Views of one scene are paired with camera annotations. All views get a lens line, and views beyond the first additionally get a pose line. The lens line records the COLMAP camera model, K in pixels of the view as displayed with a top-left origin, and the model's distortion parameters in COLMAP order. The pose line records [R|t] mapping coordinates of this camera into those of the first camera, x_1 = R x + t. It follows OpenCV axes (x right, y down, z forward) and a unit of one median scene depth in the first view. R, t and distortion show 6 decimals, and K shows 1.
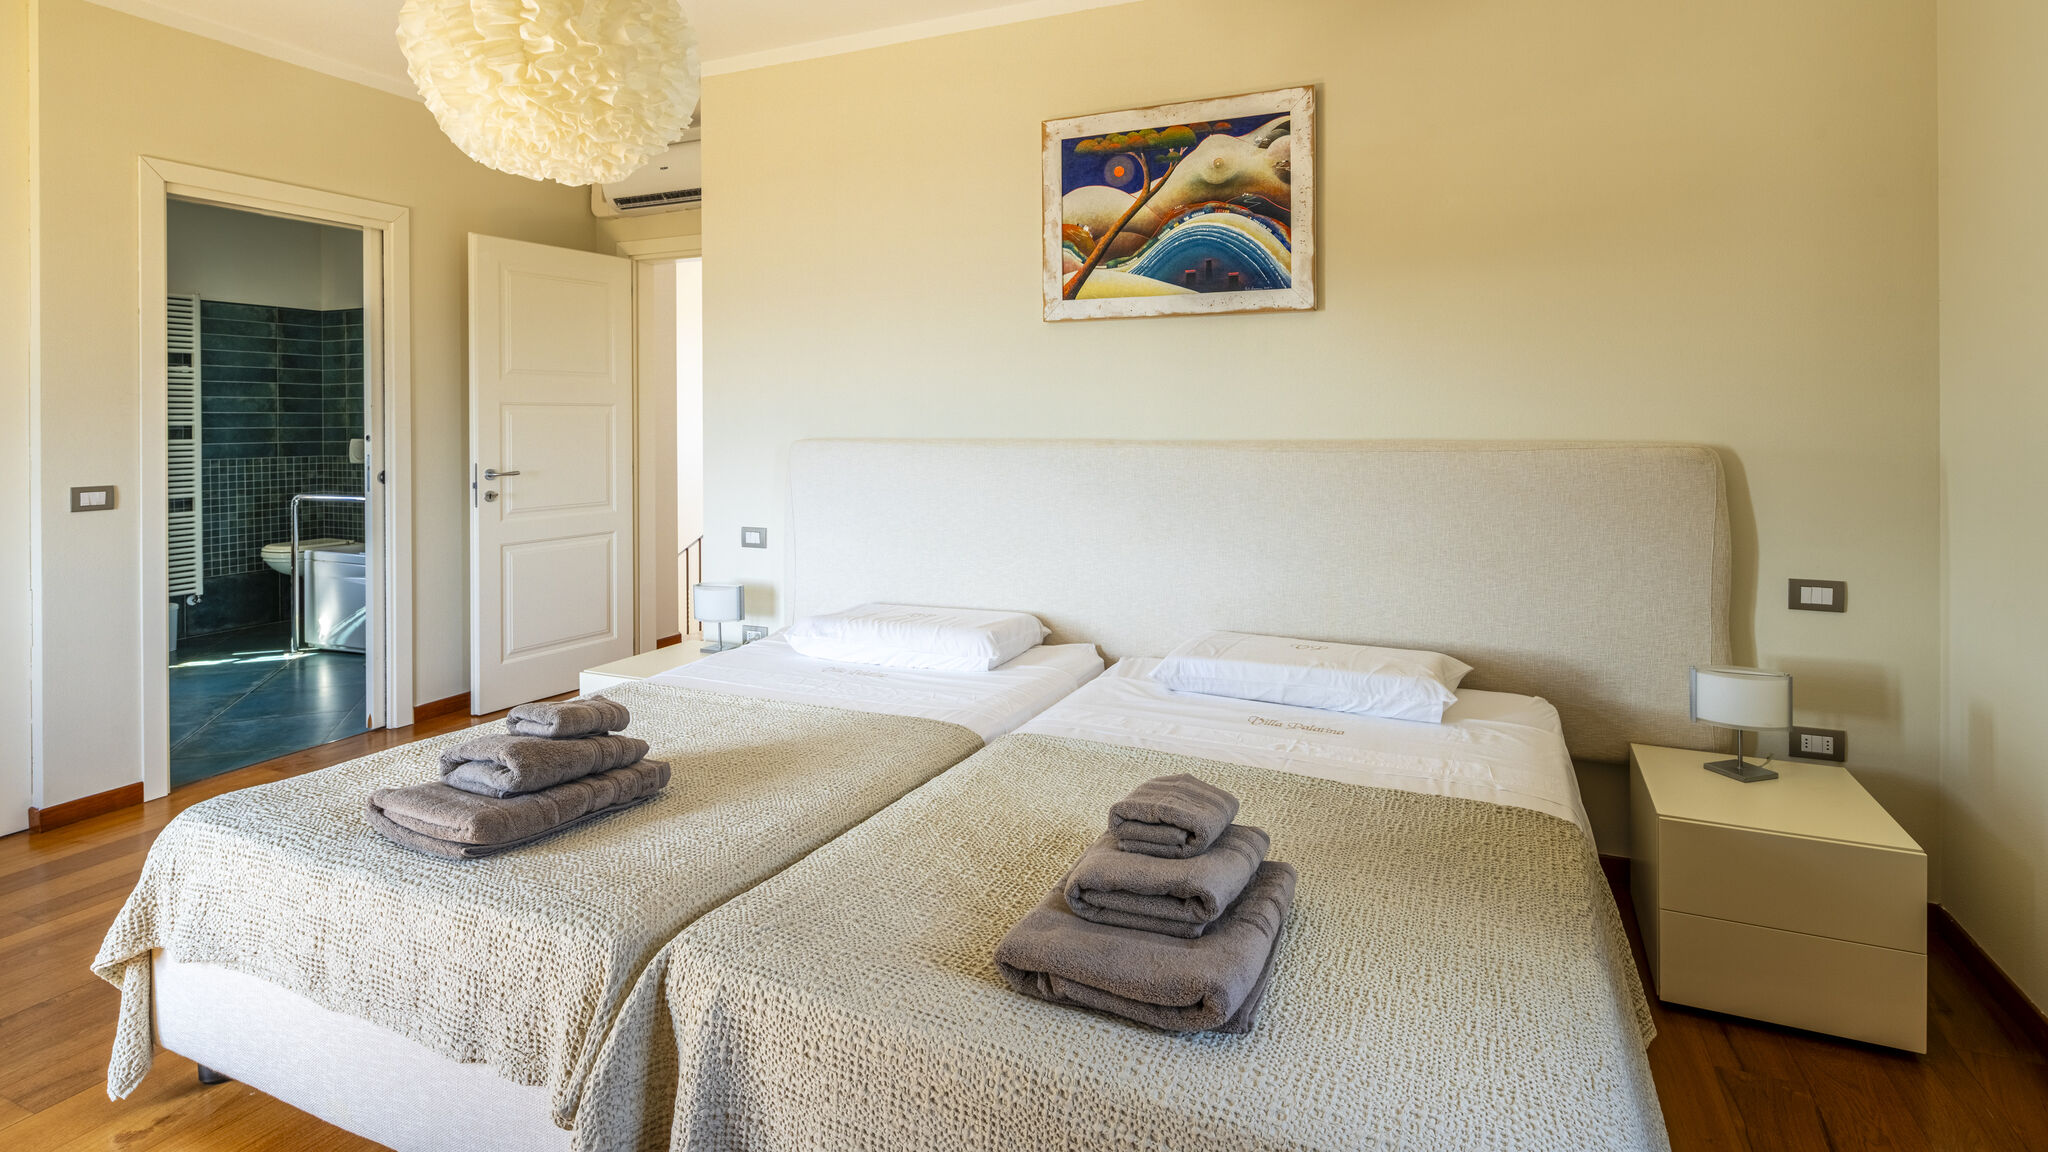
lens RADIAL K [[1026.7, 0, 1019.6], [0, 1026.7, 425.0], [0, 0, 1]] dist [0.013729, 0.000399]
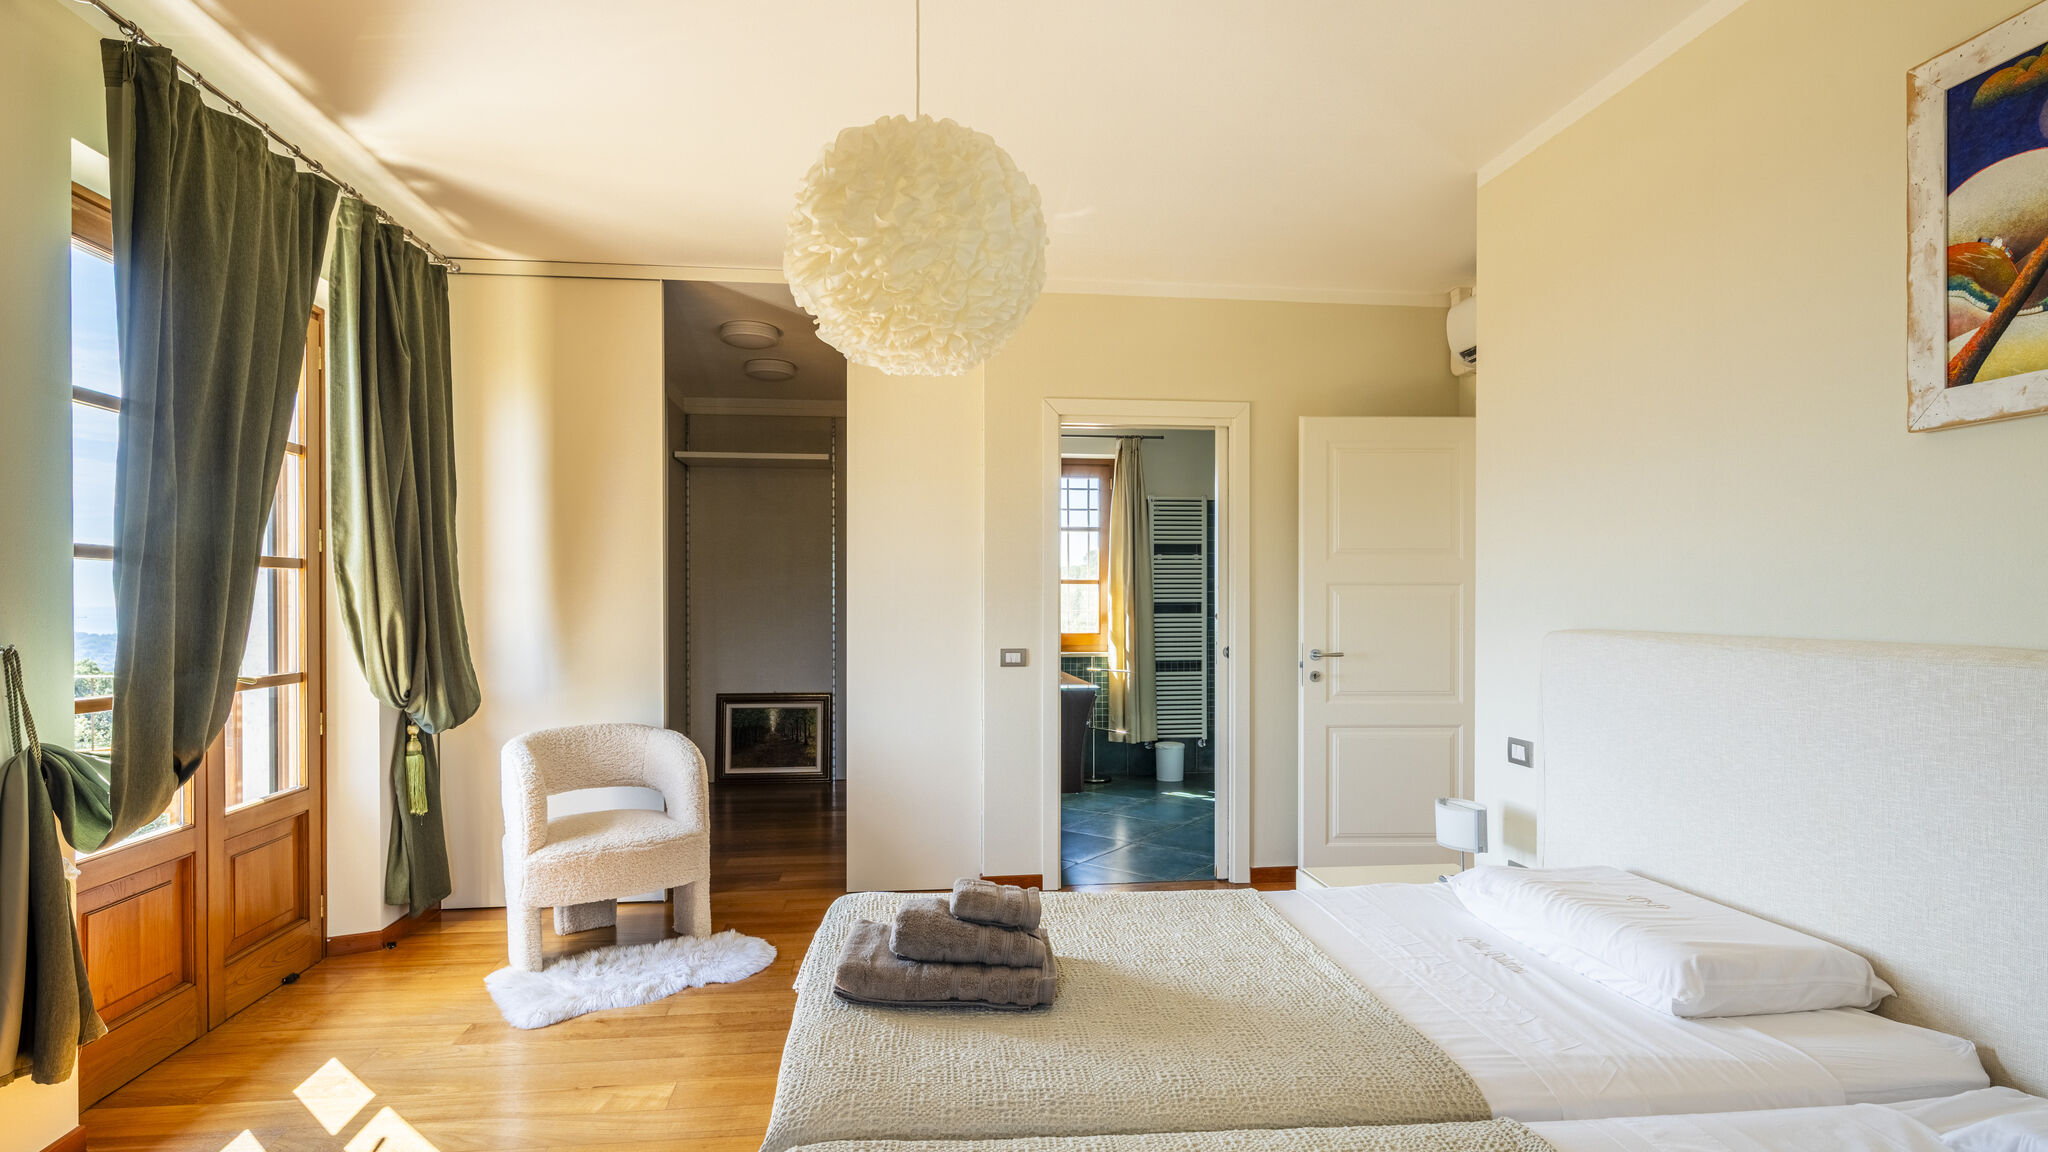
lens RADIAL K [[1039.4, 0, 1014.2], [0, 1039.4, 603.5], [0, 0, 1]] dist [0.011161, -0.005062]
pose [[0.505553, 0.009195, -0.862746, 0.212255], [-0.005493, 0.999957, 0.007439, -0.007714], [0.862778, 0.000979, 0.505582, 0.236334]]
